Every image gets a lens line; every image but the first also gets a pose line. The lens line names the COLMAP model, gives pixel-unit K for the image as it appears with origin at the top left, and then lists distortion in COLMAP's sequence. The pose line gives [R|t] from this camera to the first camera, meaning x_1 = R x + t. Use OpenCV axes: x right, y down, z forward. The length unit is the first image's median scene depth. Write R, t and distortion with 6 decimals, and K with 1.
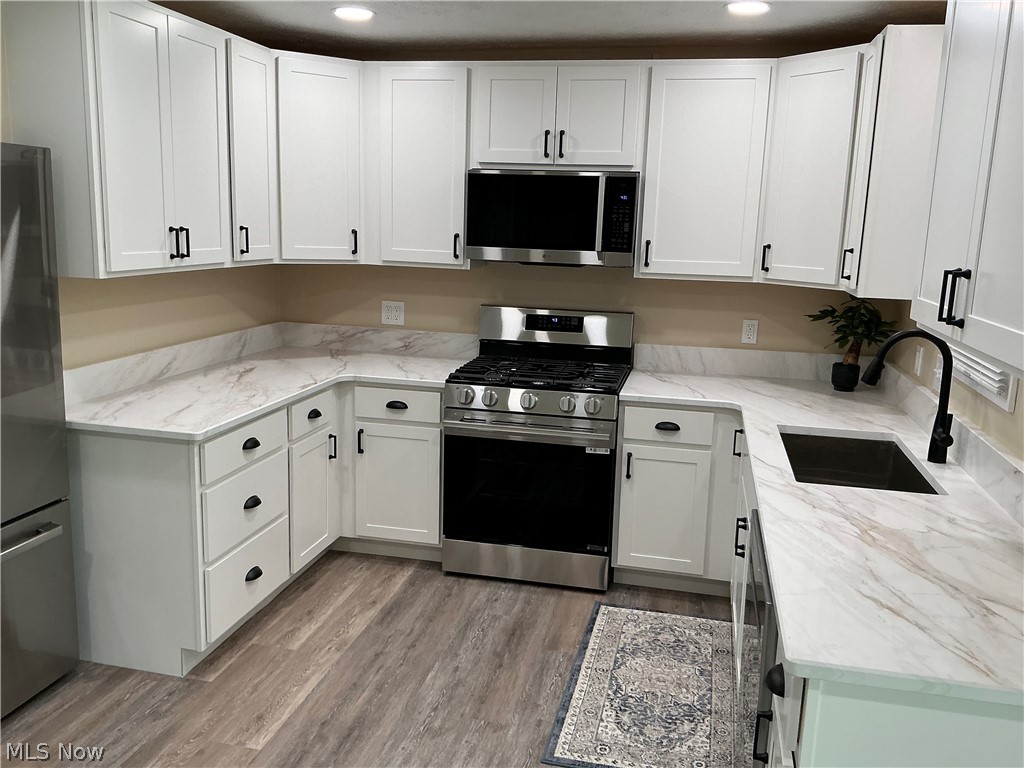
lens RADIAL K [[835.5, 0, 514.6], [0, 835.5, 389.0], [0, 0, 1]] dist [0.063897, -0.126151]
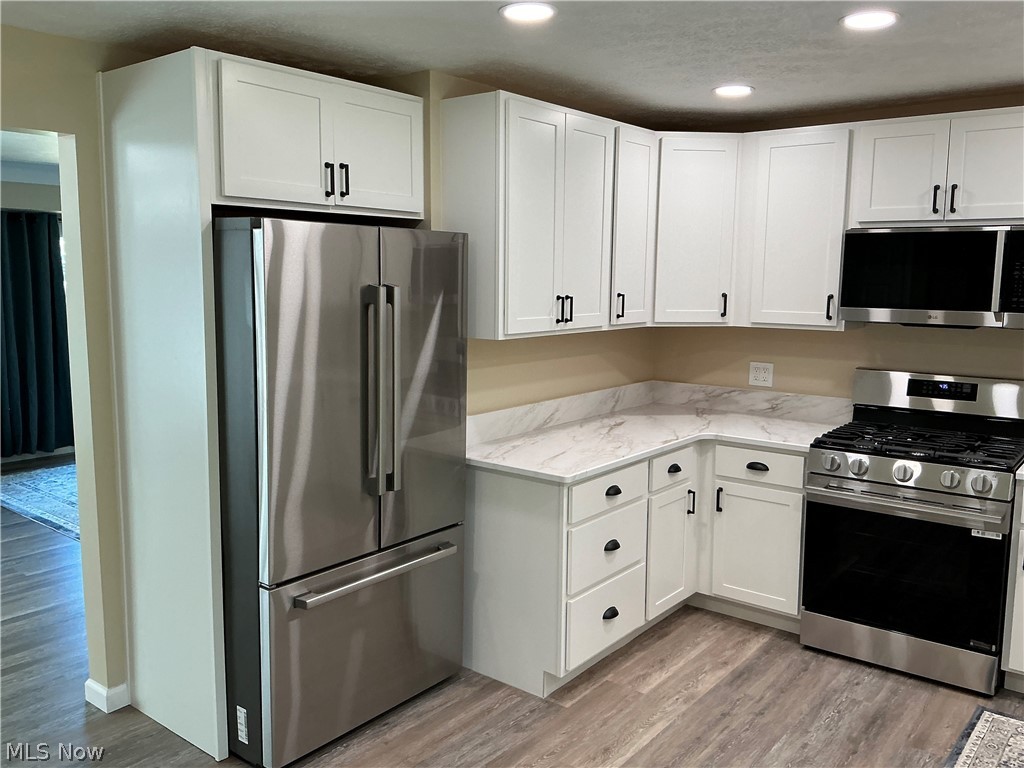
lens RADIAL K [[835.5, 0, 510.5], [0, 835.5, 386.2], [0, 0, 1]] dist [0.063897, -0.126151]
pose [[0.898835, 0.031493, -0.437154, 0.030311], [-0.063897, 0.996174, -0.059613, 0.002657], [0.433604, 0.081515, 0.897409, -0.035052]]
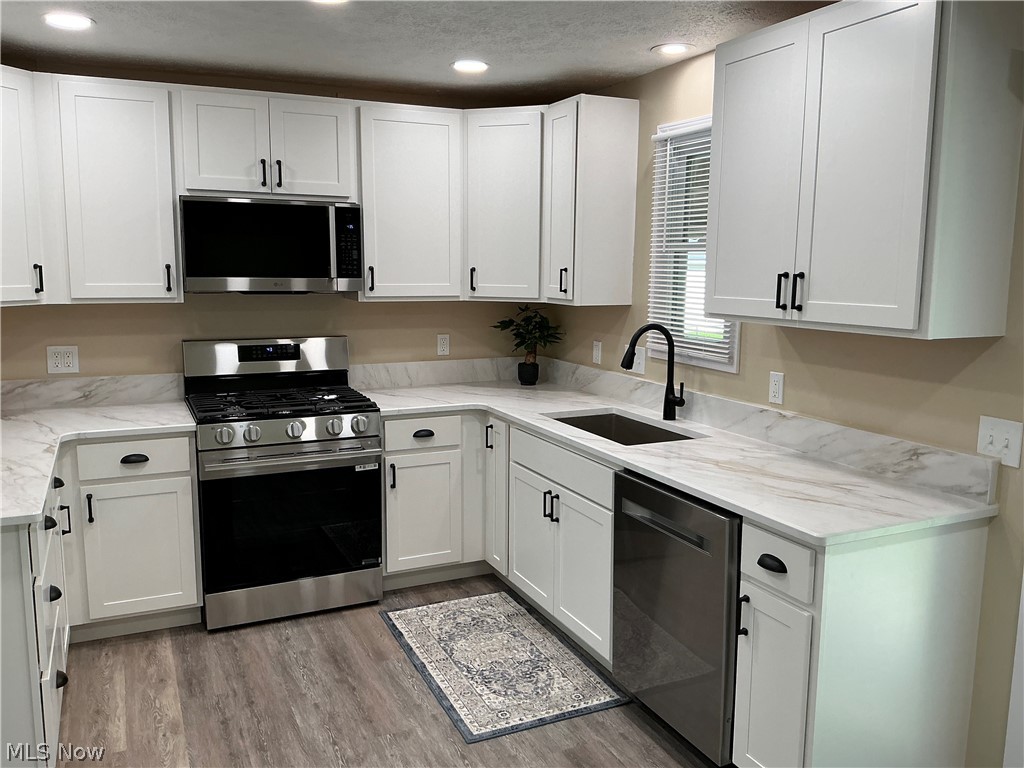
lens RADIAL K [[835.5, 0, 519.8], [0, 835.5, 389.6], [0, 0, 1]] dist [0.063897, -0.126151]
pose [[0.790833, -0.117923, 0.600564, -0.369630], [0.136455, 0.990536, 0.014809, -0.011704], [-0.596626, 0.070239, 0.799440, 0.042407]]
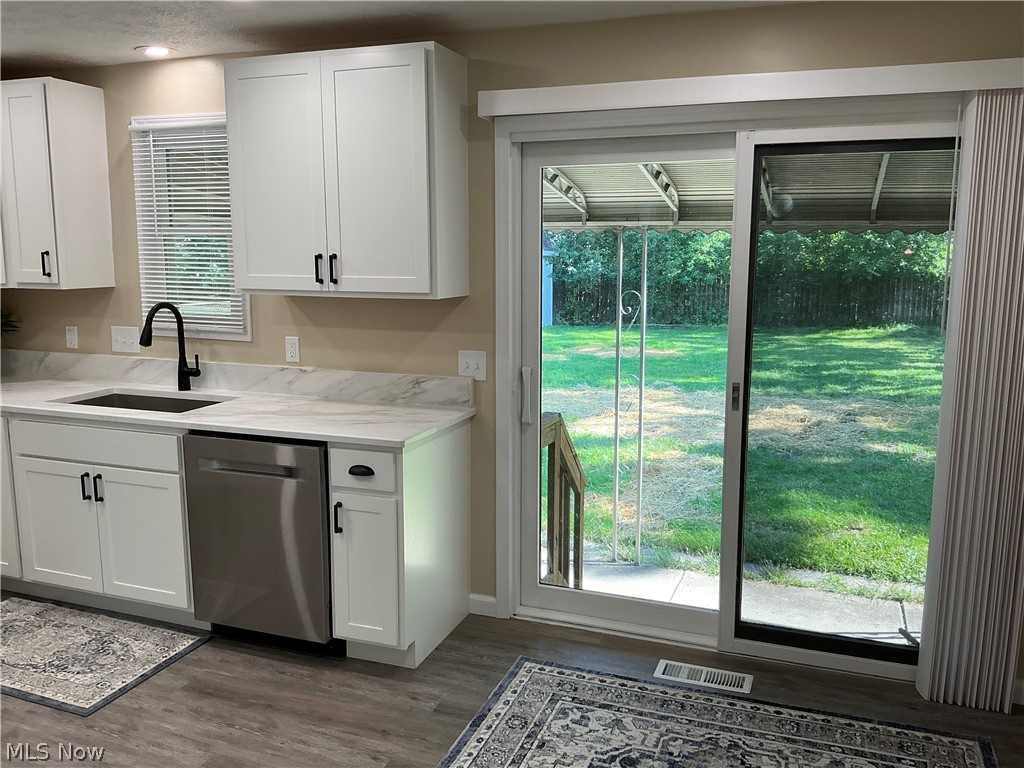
lens RADIAL K [[835.5, 0, 517.4], [0, 835.5, 386.7], [0, 0, 1]] dist [0.063897, -0.126151]
pose [[0.136272, -0.191989, 0.971890, -0.639450], [0.192500, 0.967474, 0.164126, -0.037988], [-0.971789, 0.164723, 0.168797, 0.131536]]
